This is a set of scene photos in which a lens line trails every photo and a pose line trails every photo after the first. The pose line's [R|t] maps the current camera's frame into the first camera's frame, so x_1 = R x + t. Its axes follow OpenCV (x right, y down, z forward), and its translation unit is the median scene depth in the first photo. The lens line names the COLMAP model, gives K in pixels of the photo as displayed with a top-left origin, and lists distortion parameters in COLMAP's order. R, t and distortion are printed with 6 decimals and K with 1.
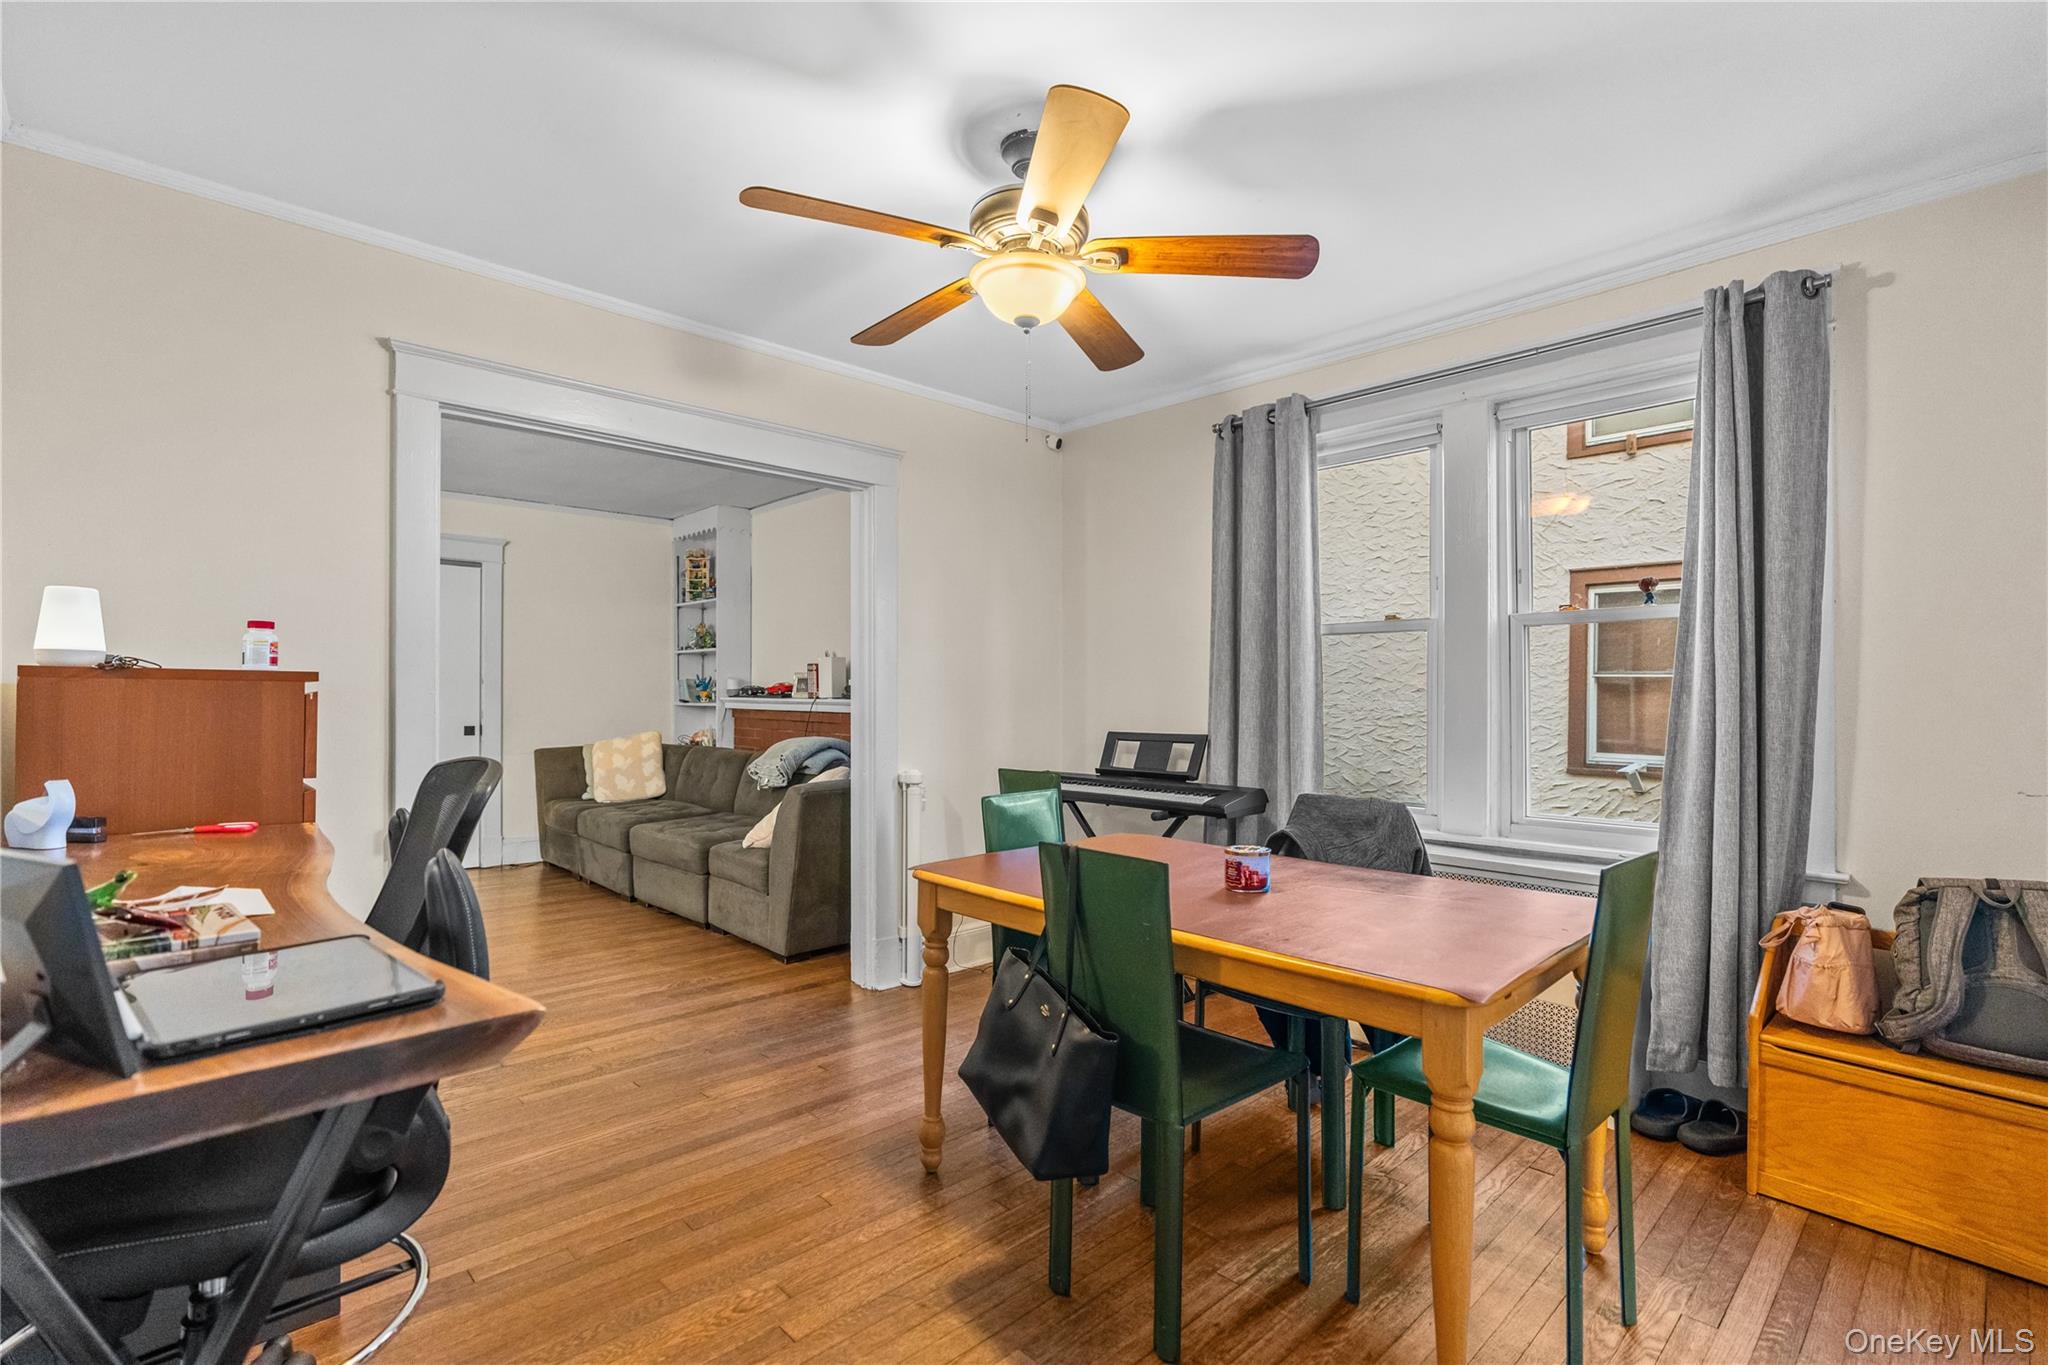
lens RADIAL K [[948.7, 0, 1032.4], [0, 948.7, 681.7], [0, 0, 1]] dist [-0.005553, 0.000451]
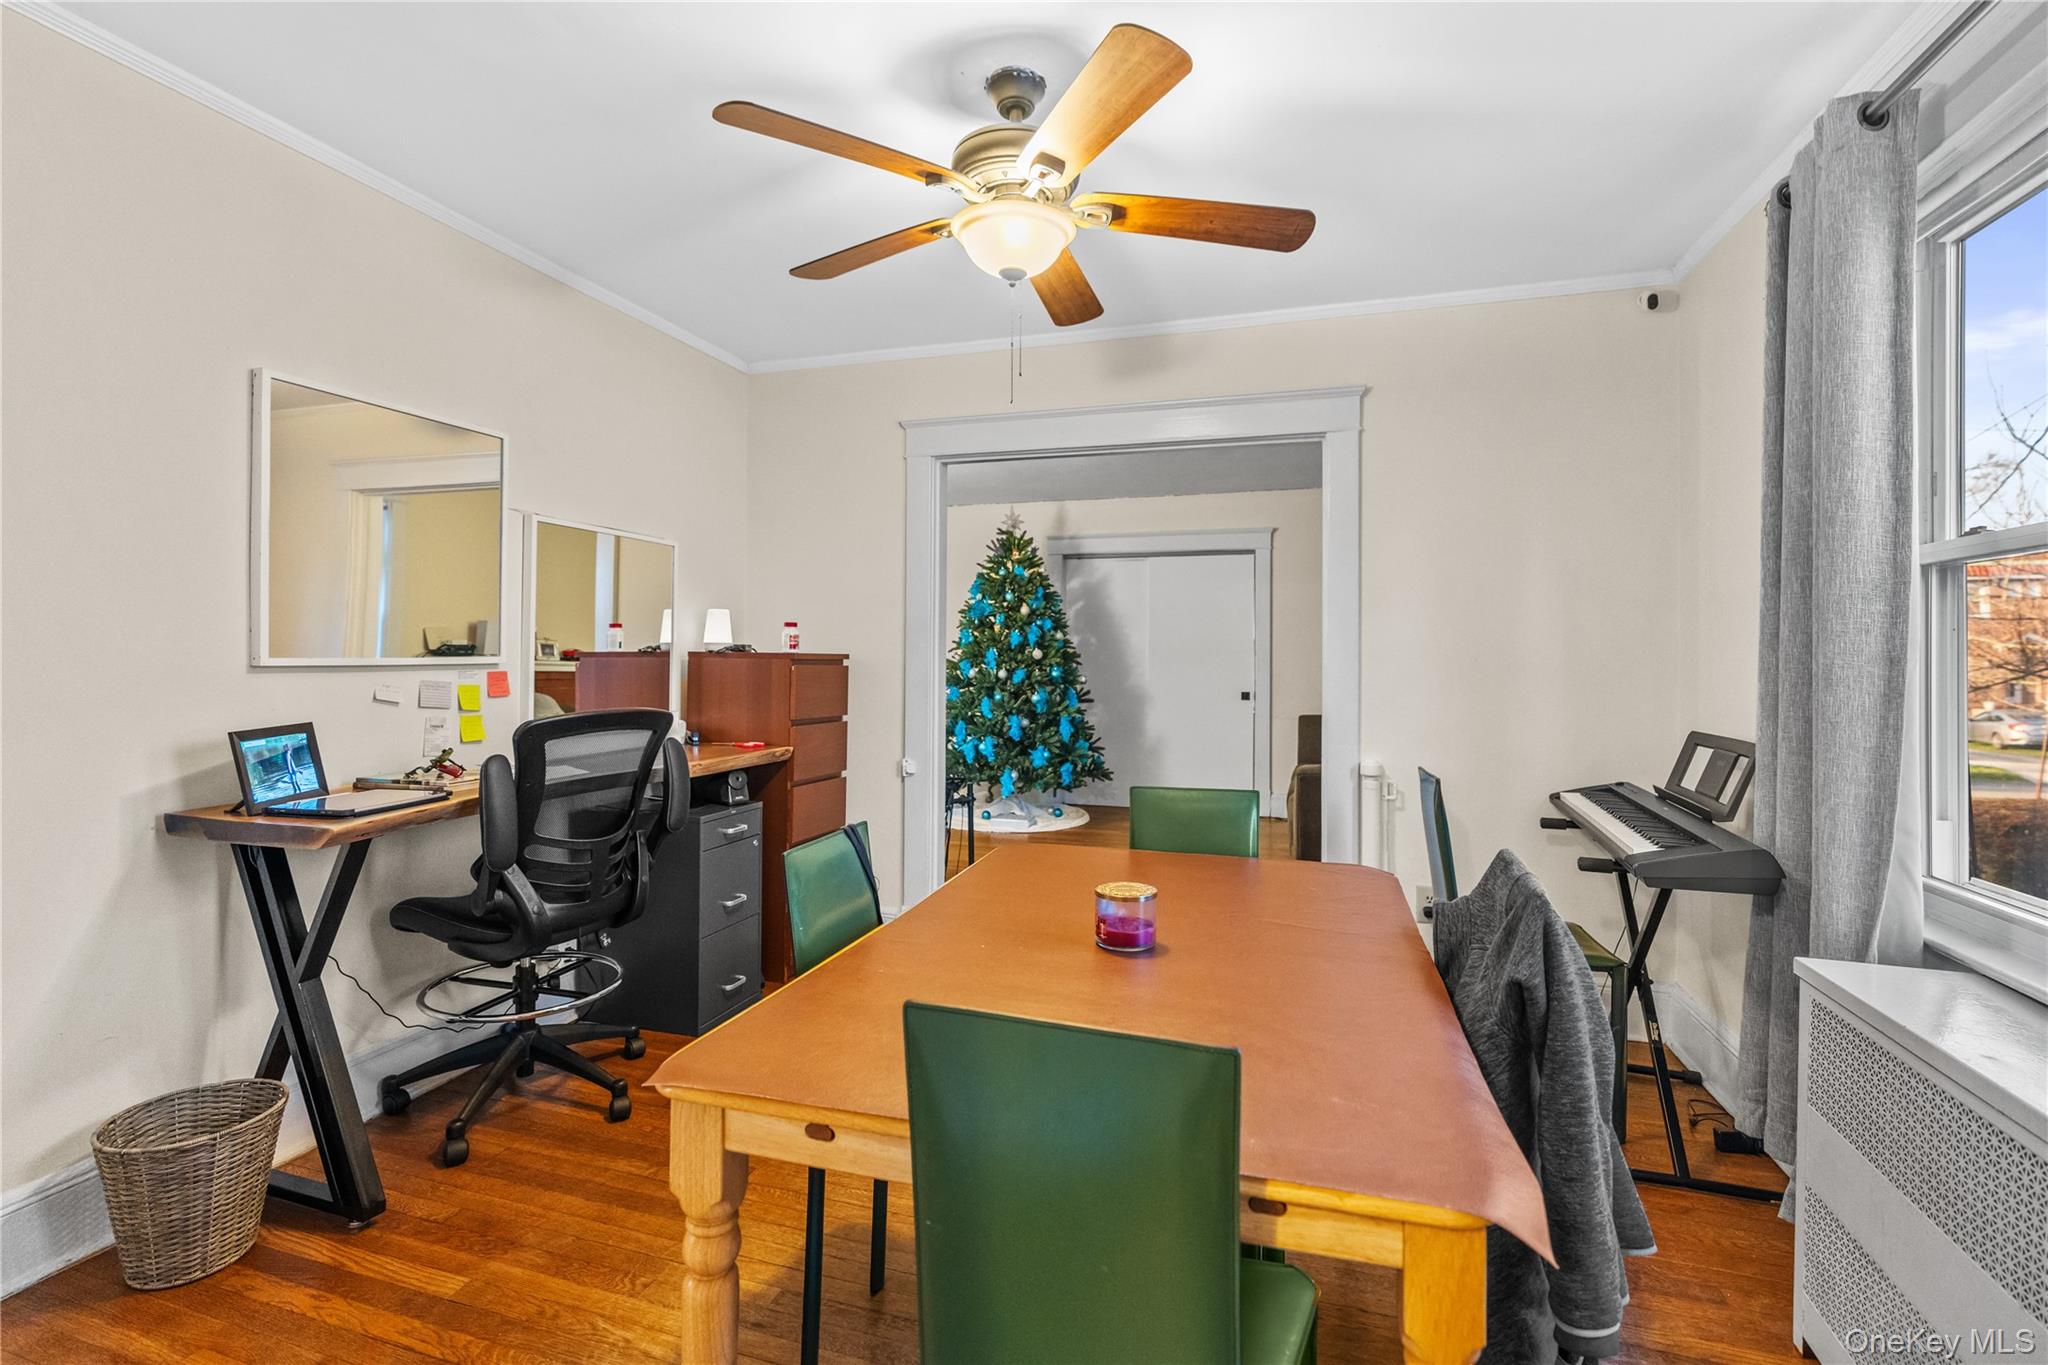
lens RADIAL K [[948.7, 0, 1016.8], [0, 948.7, 650.7], [0, 0, 1]] dist [-0.005553, 0.000451]
pose [[0.477451, -0.007146, -0.878629, 0.292822], [0.007792, 0.999962, -0.003899, -0.001638], [0.878624, -0.004984, 0.477489, 0.199228]]
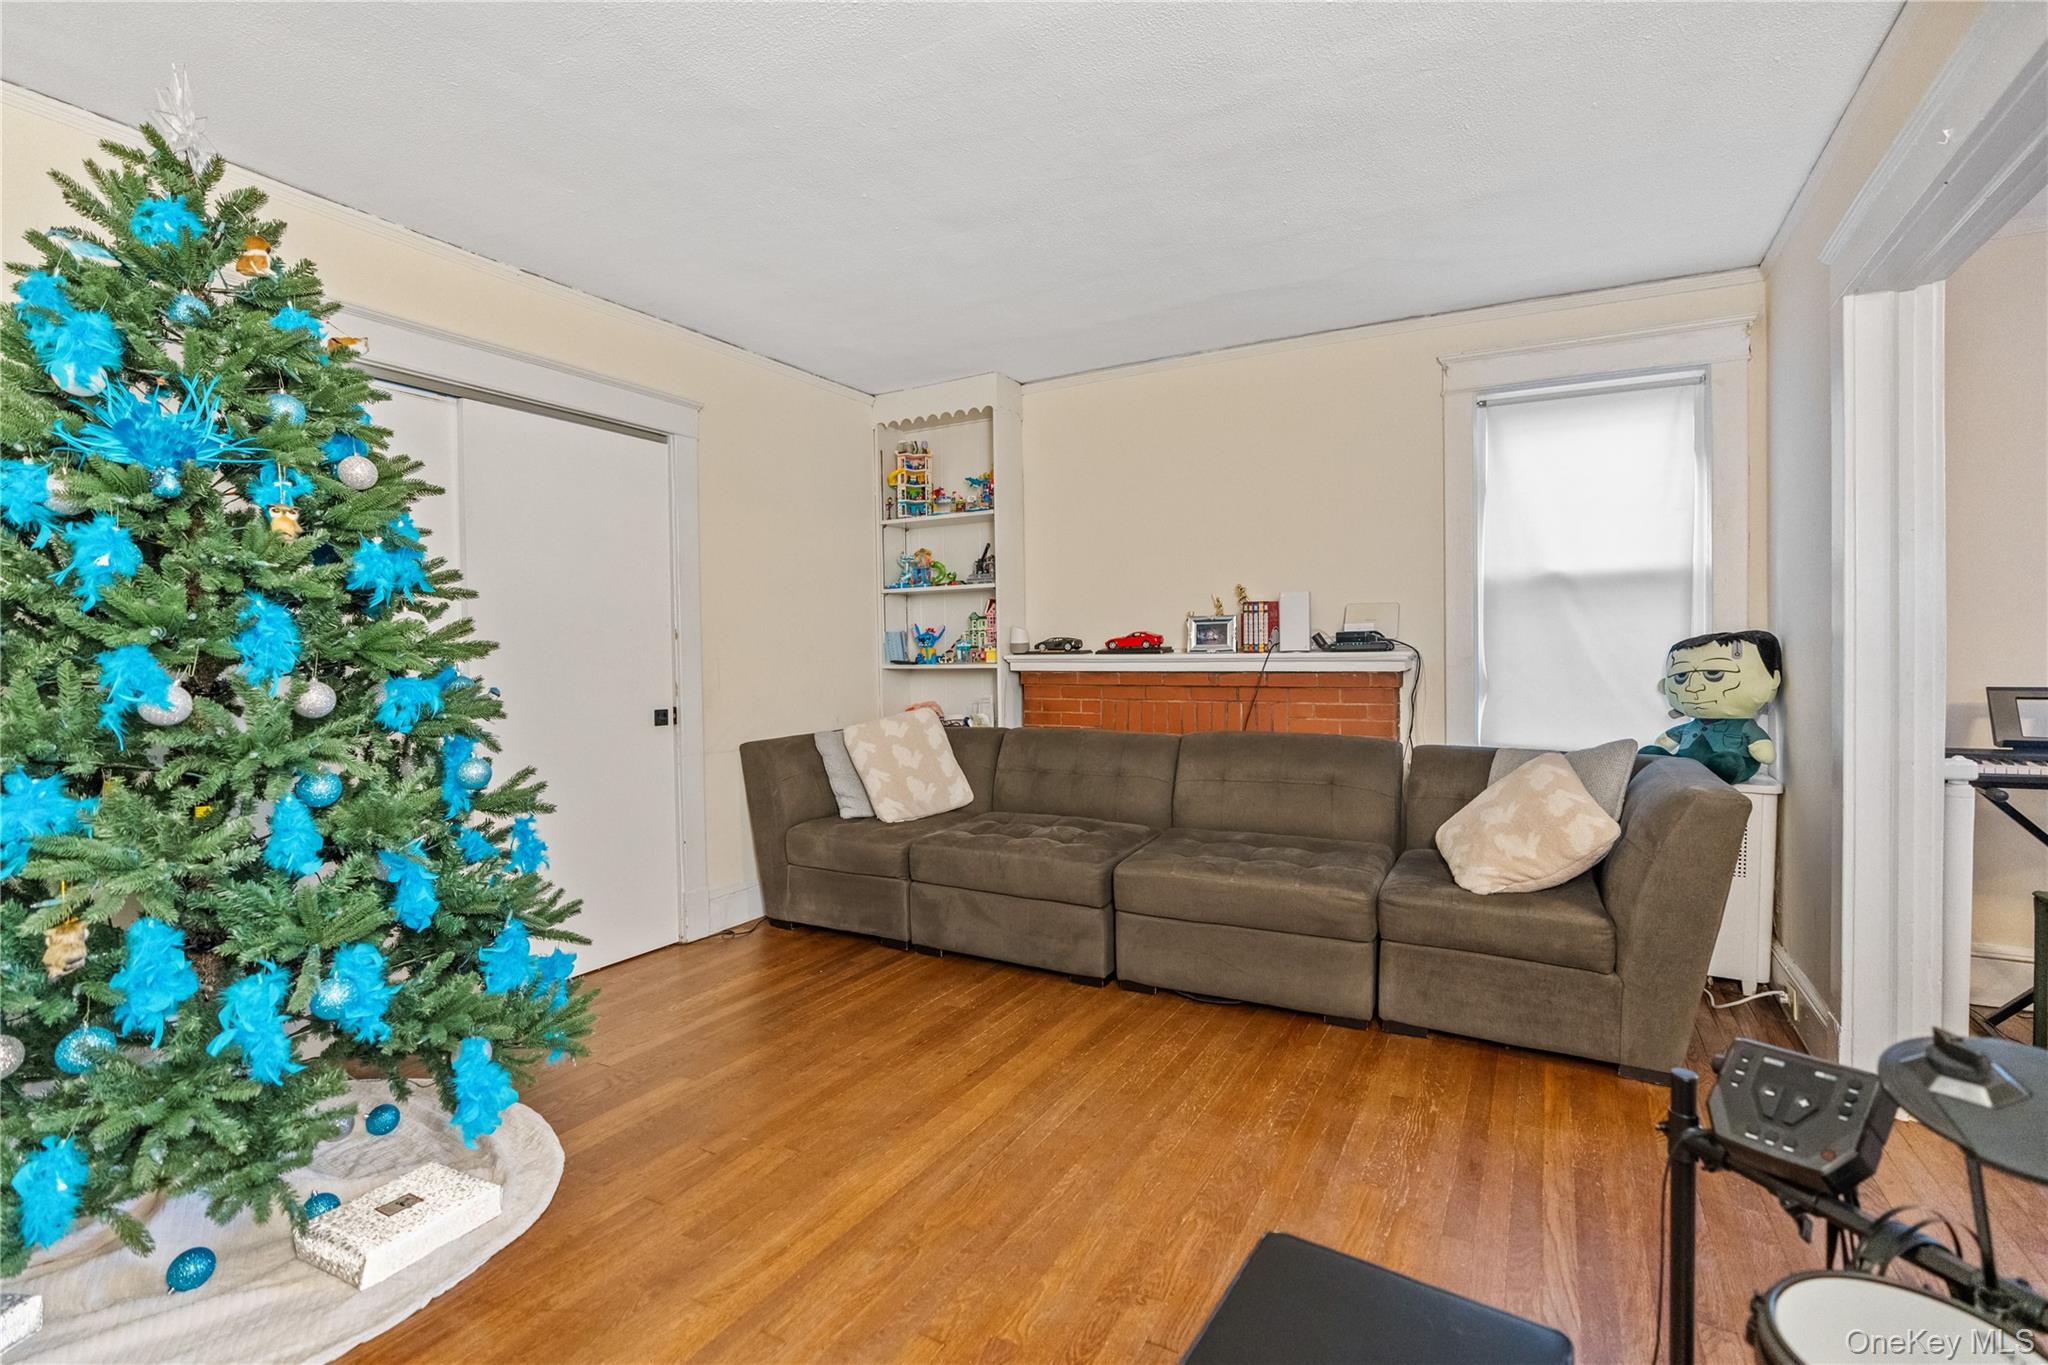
lens RADIAL K [[948.7, 0, 1016.3], [0, 948.7, 677.5], [0, 0, 1]] dist [-0.005553, 0.000451]
pose [[0.956494, -0.024318, 0.290737, -0.553591], [0.012204, 0.998983, 0.043406, 0.003527], [-0.291497, -0.037969, 0.955818, 0.366762]]
